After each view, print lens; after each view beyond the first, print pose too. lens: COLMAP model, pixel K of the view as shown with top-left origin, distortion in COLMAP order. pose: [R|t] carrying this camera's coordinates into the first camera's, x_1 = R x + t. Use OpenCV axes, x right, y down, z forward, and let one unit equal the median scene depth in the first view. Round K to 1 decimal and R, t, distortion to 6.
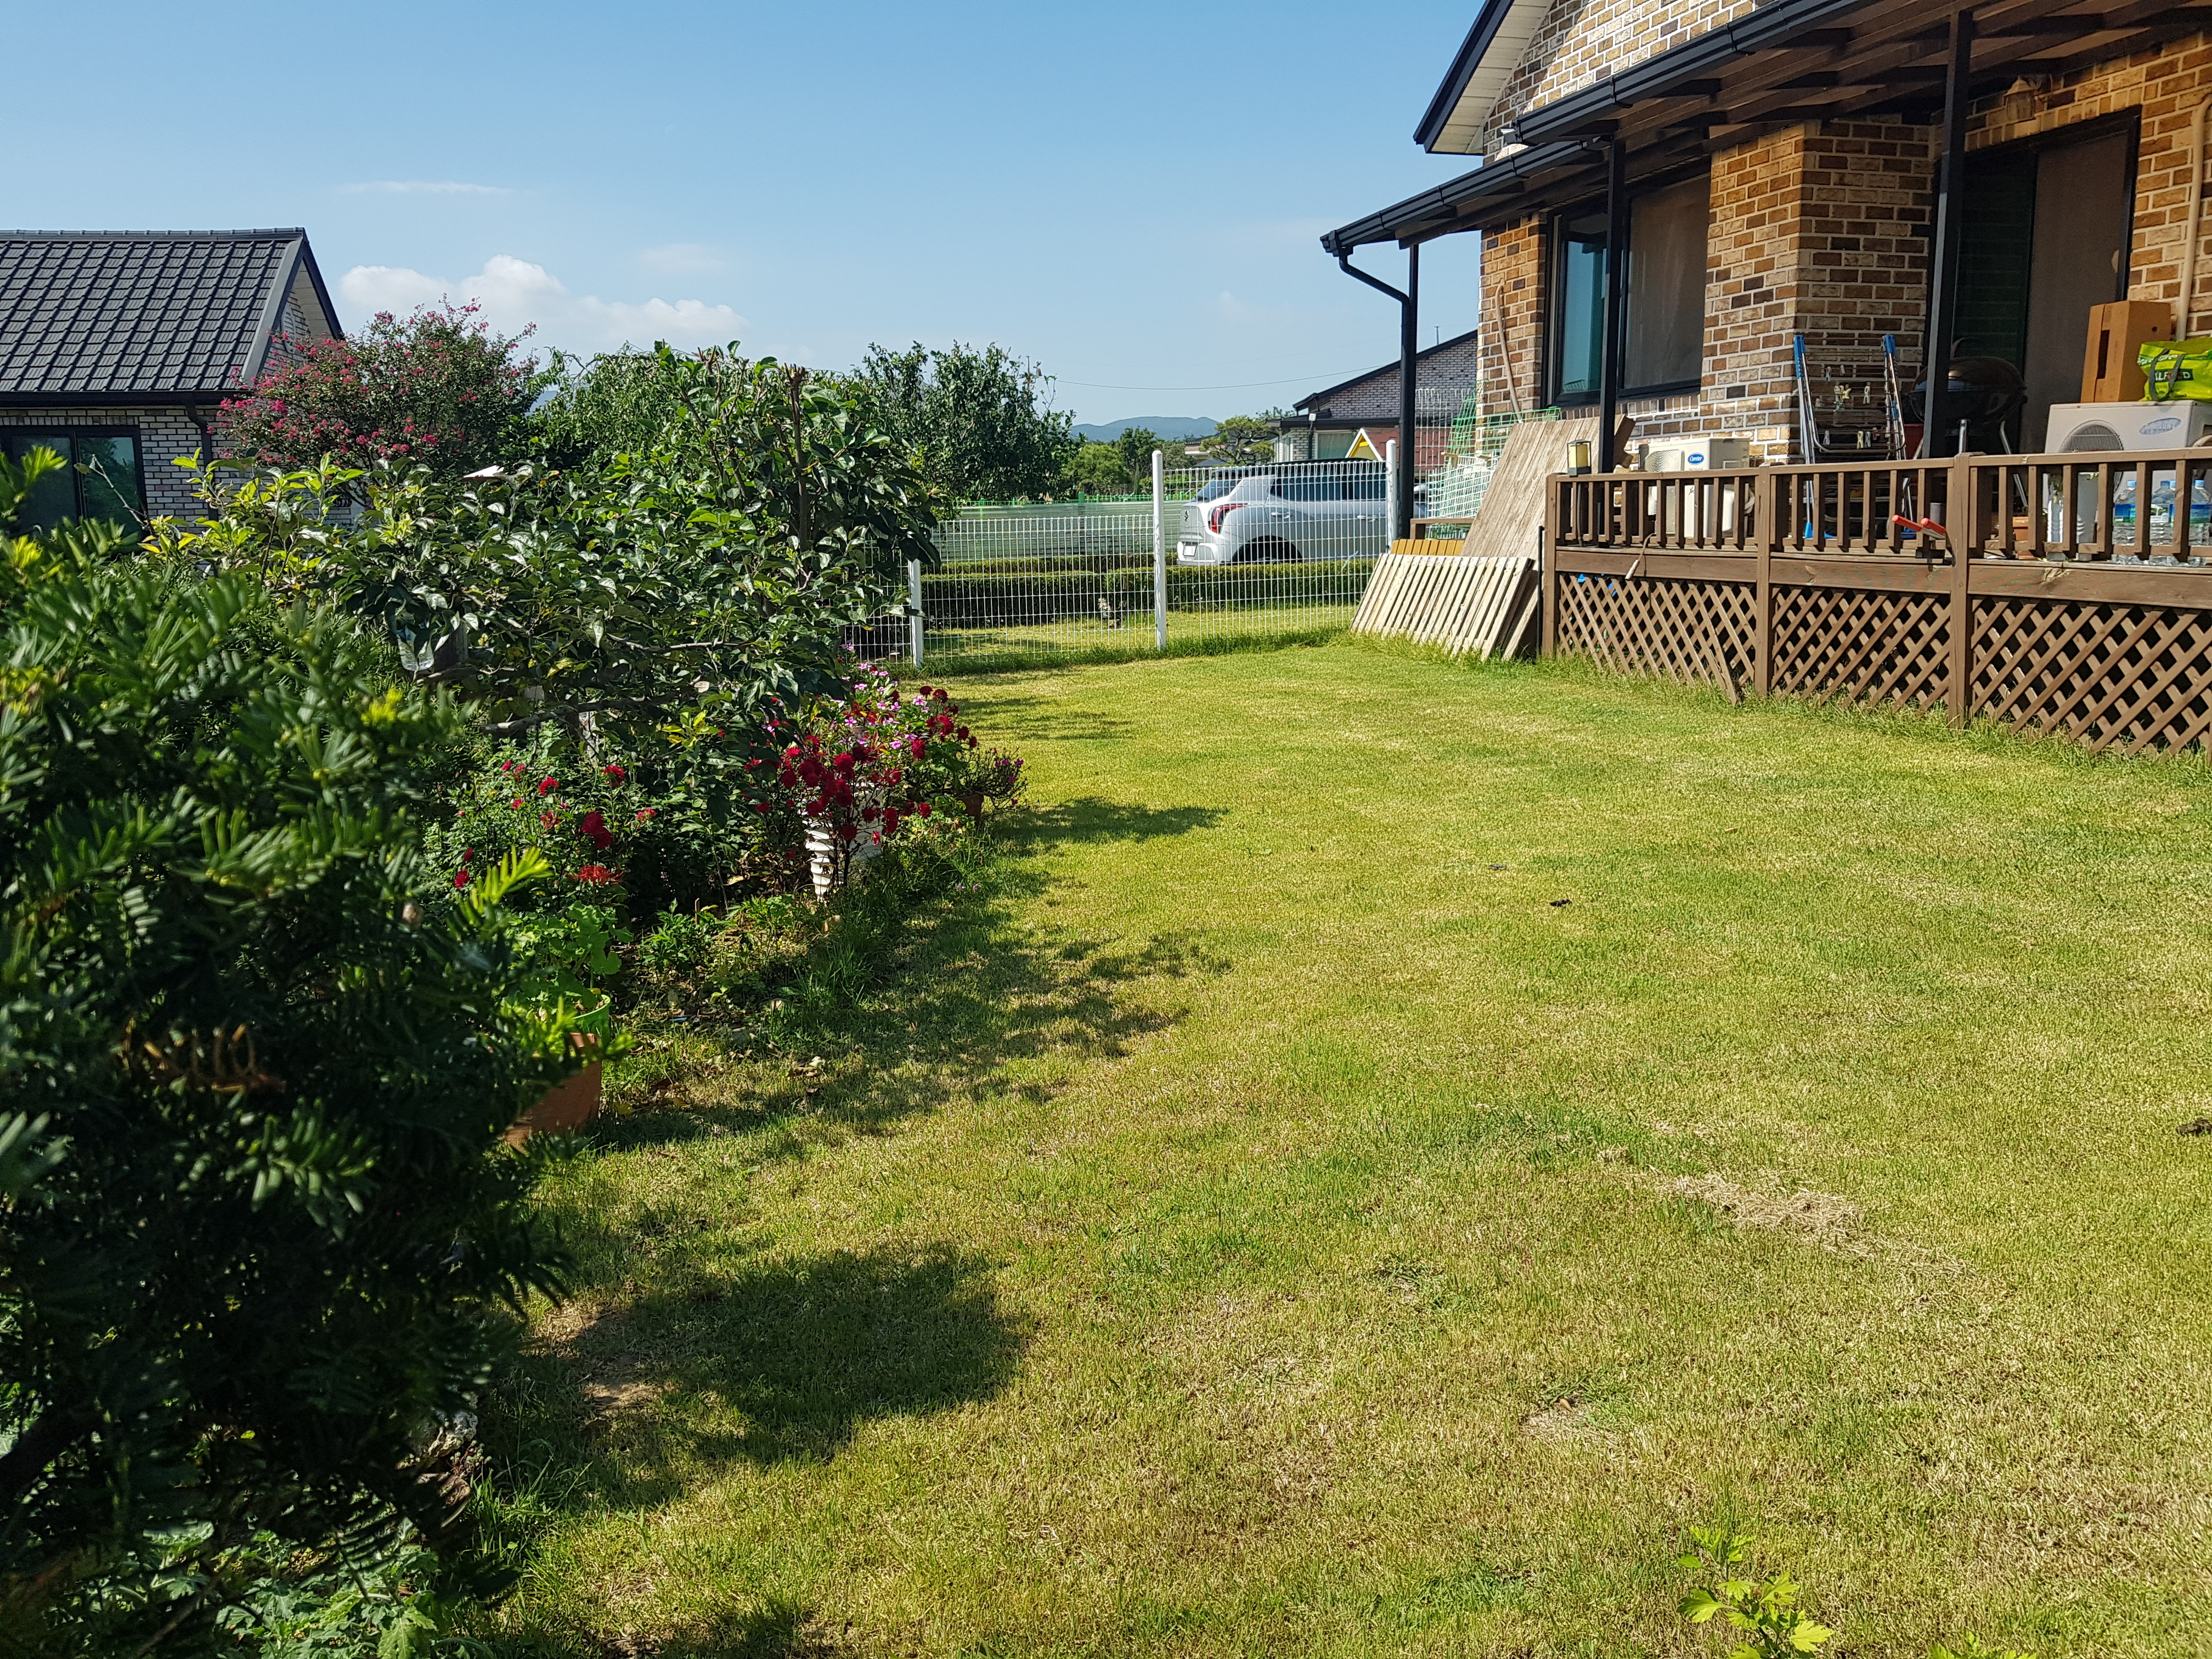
lens RADIAL K [[1756.9, 0, 1076.7], [0, 1756.9, 787.5], [0, 0, 1]] dist [0.052054, -0.088604]
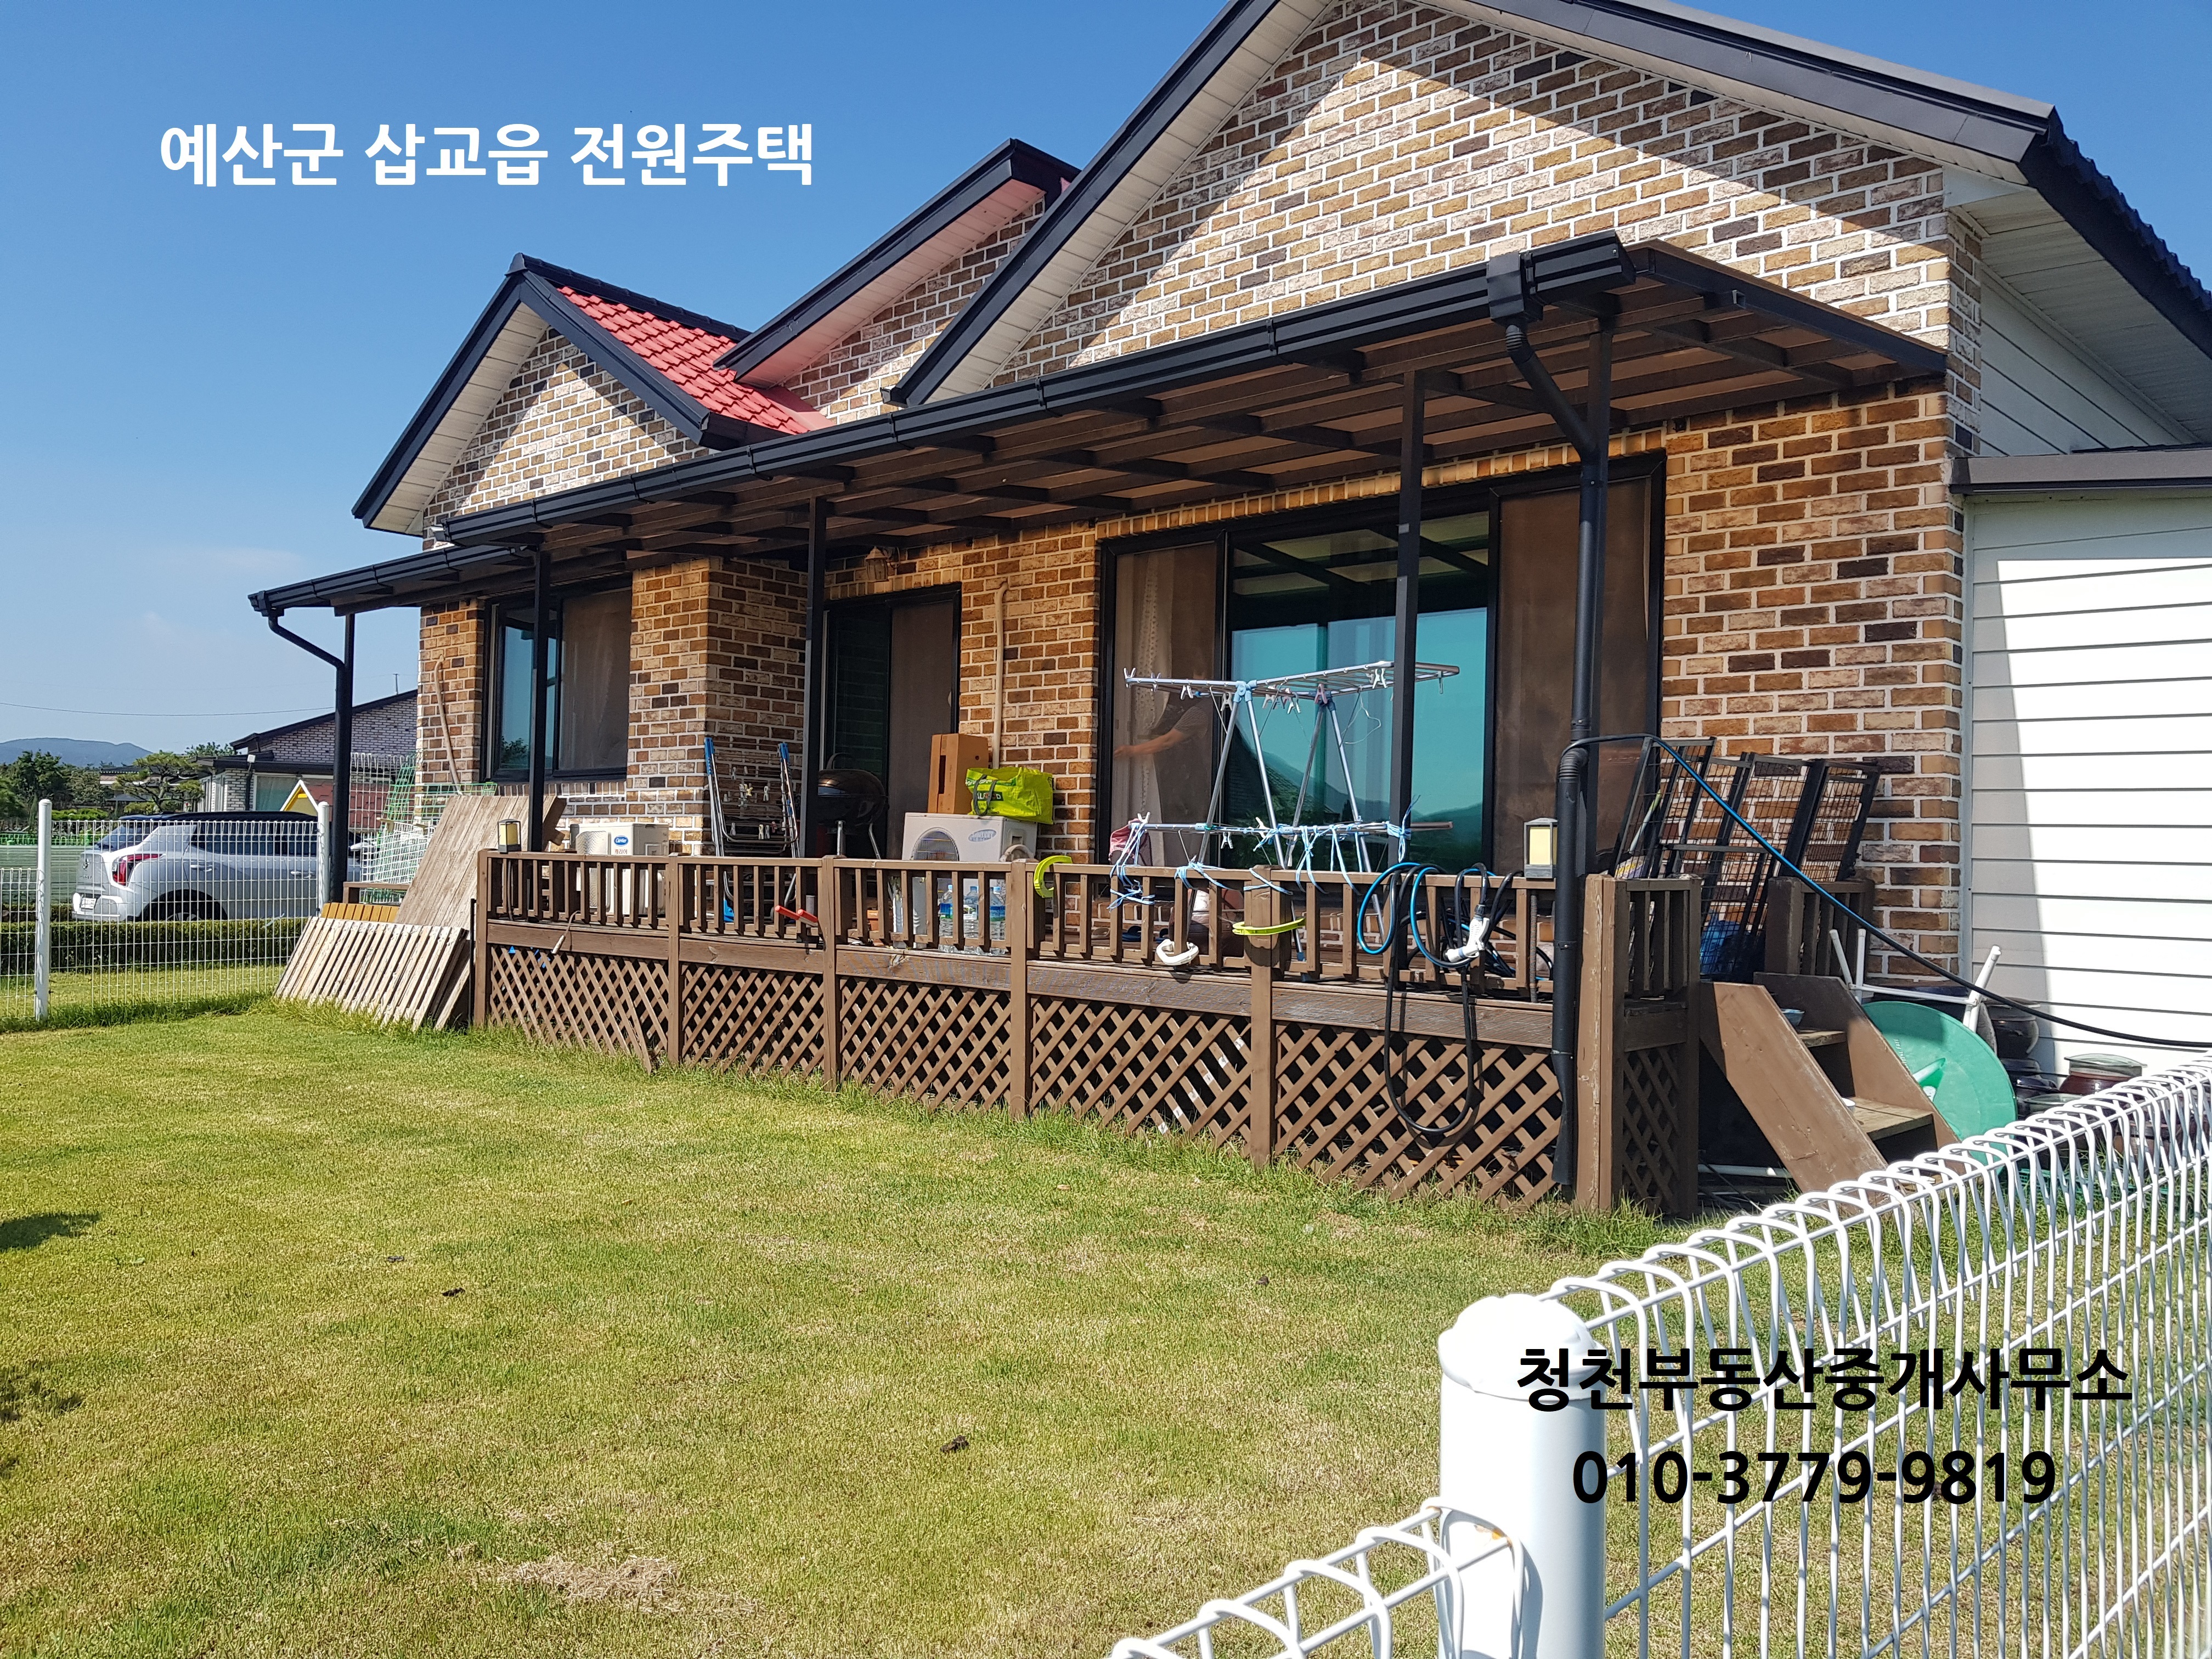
lens RADIAL K [[1756.9, 0, 1092.6], [0, 1756.9, 815.2], [0, 0, 1]] dist [0.052054, -0.088604]
pose [[0.841665, 0.046315, 0.538010, 0.014907], [0.049397, 0.985534, -0.162116, -0.014857], [-0.537735, 0.163024, 0.827202, -0.060521]]
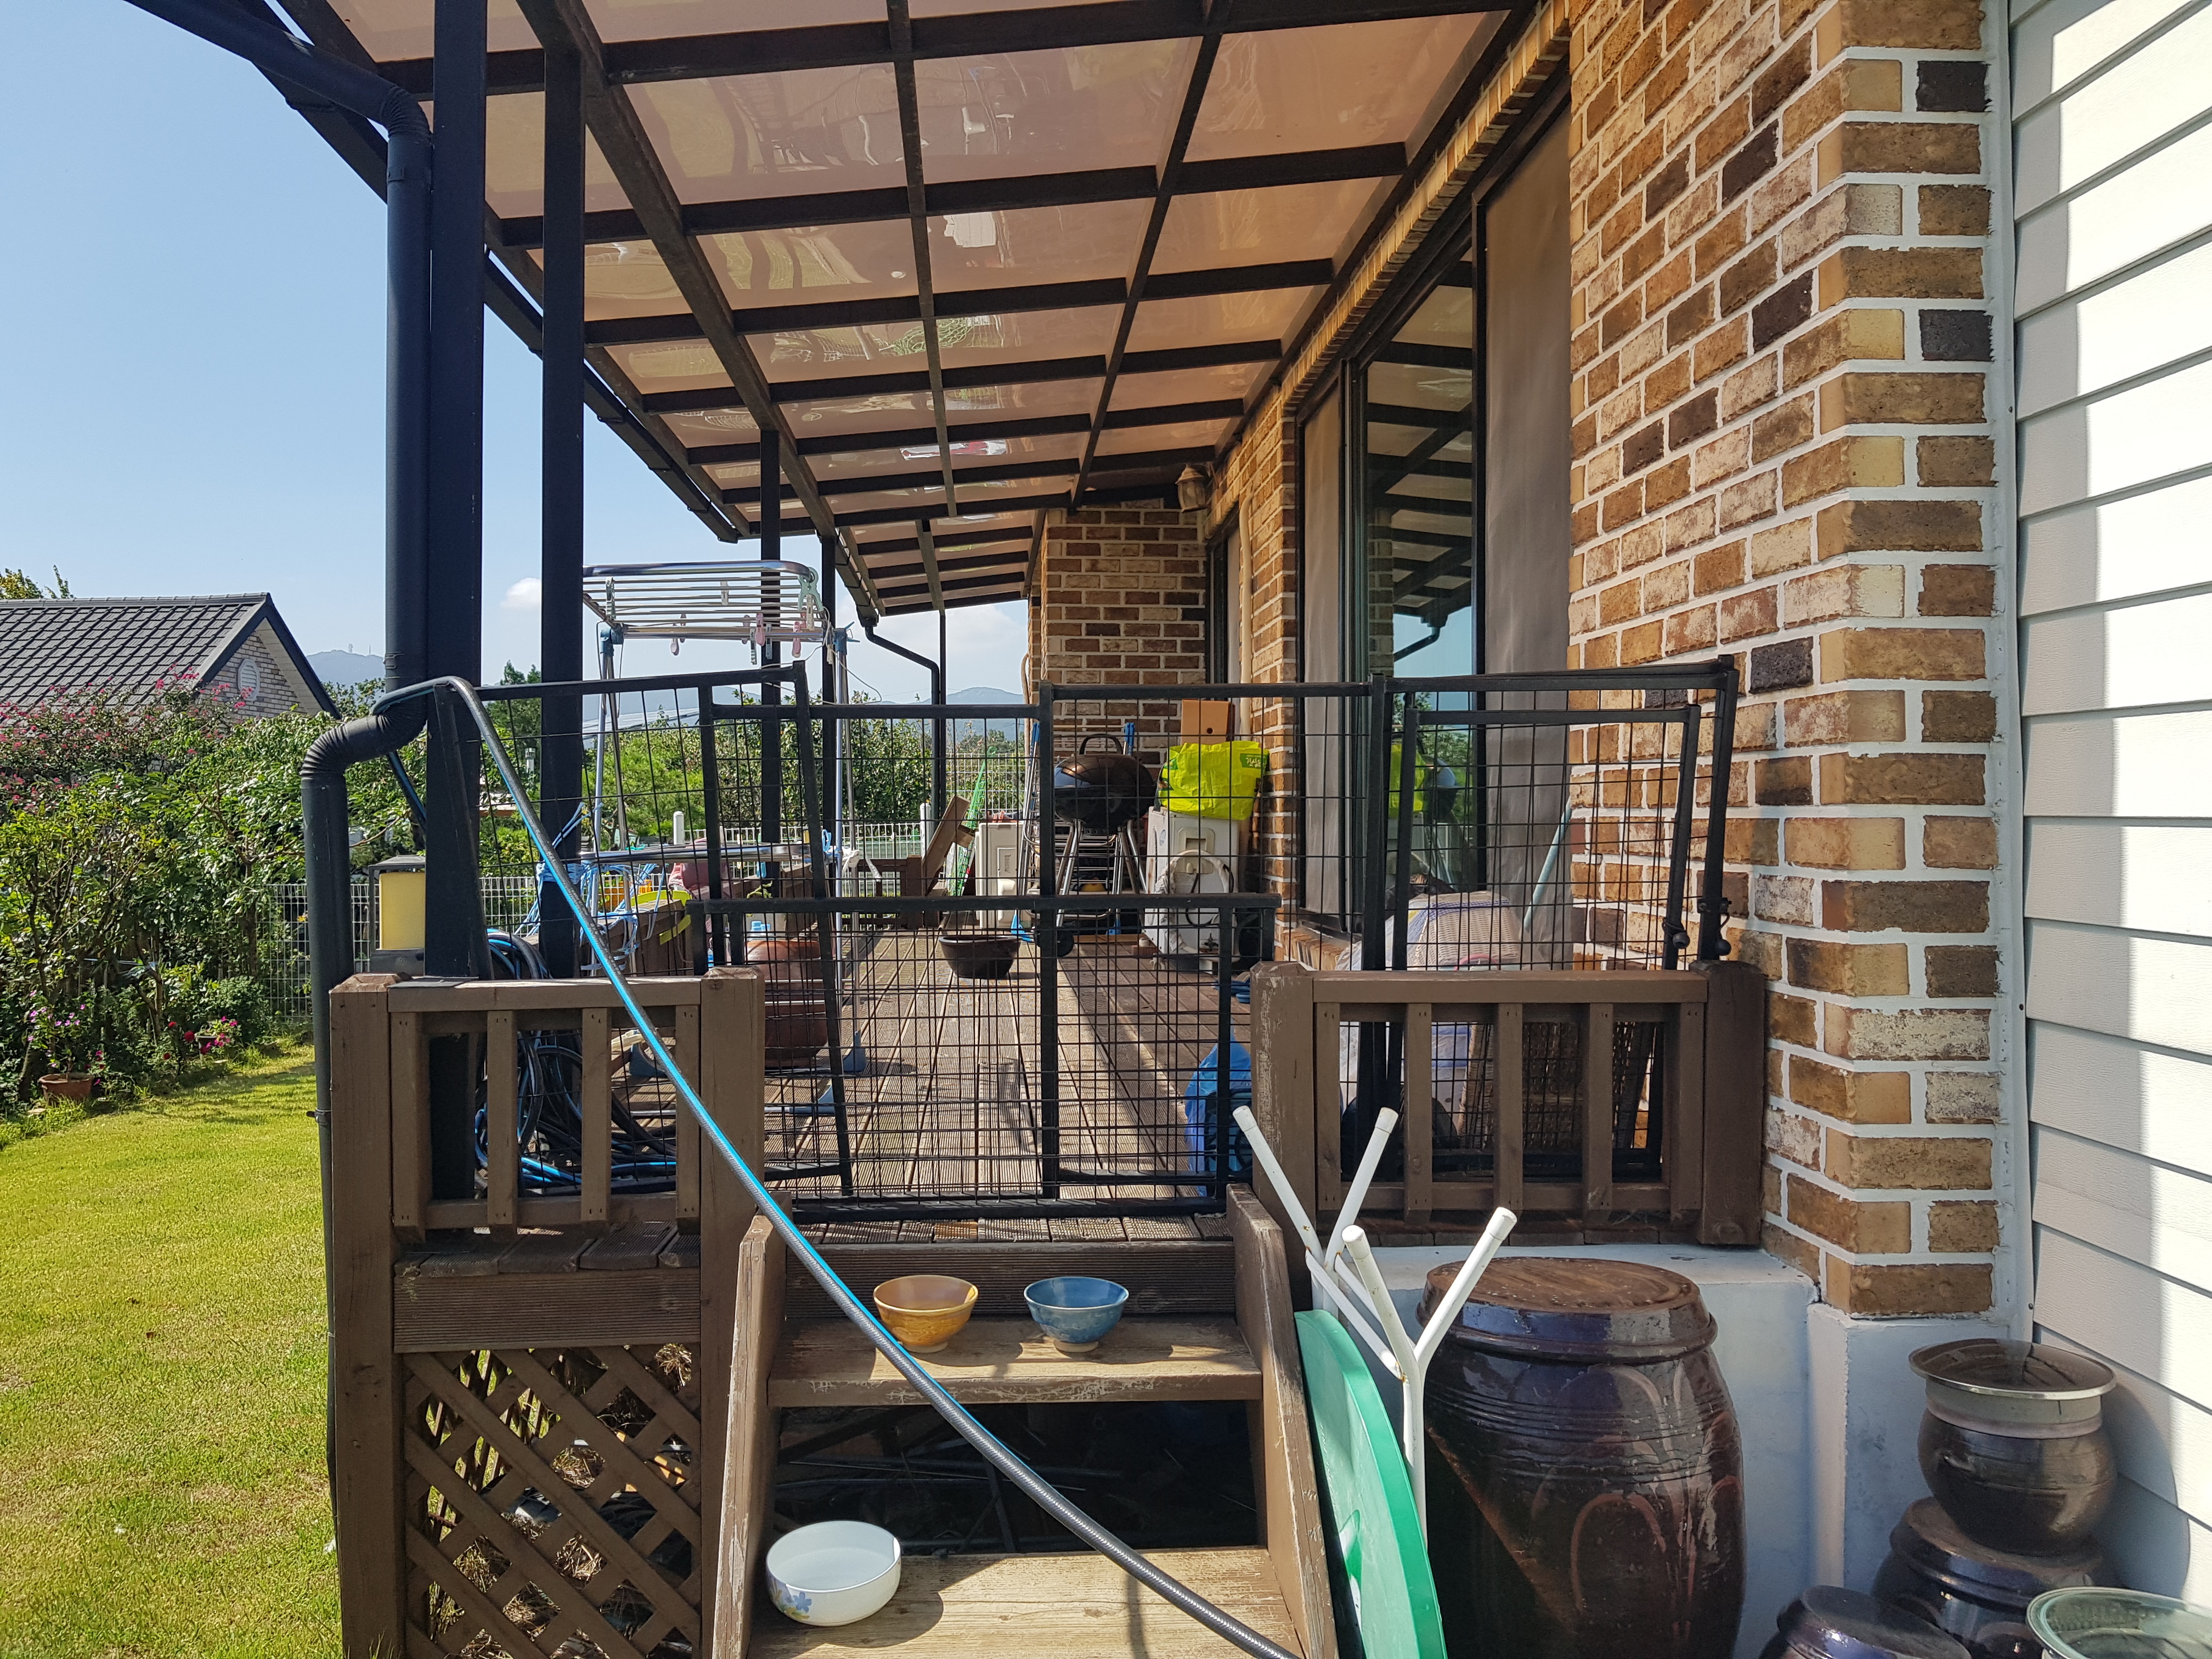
lens RADIAL K [[1756.9, 0, 1110.0], [0, 1756.9, 827.9], [0, 0, 1]] dist [0.052054, -0.088604]
pose [[0.972912, 0.013255, -0.230793, 0.767543], [-0.045527, 0.989789, -0.135075, -0.081123], [0.226646, 0.141924, 0.963581, 0.103185]]
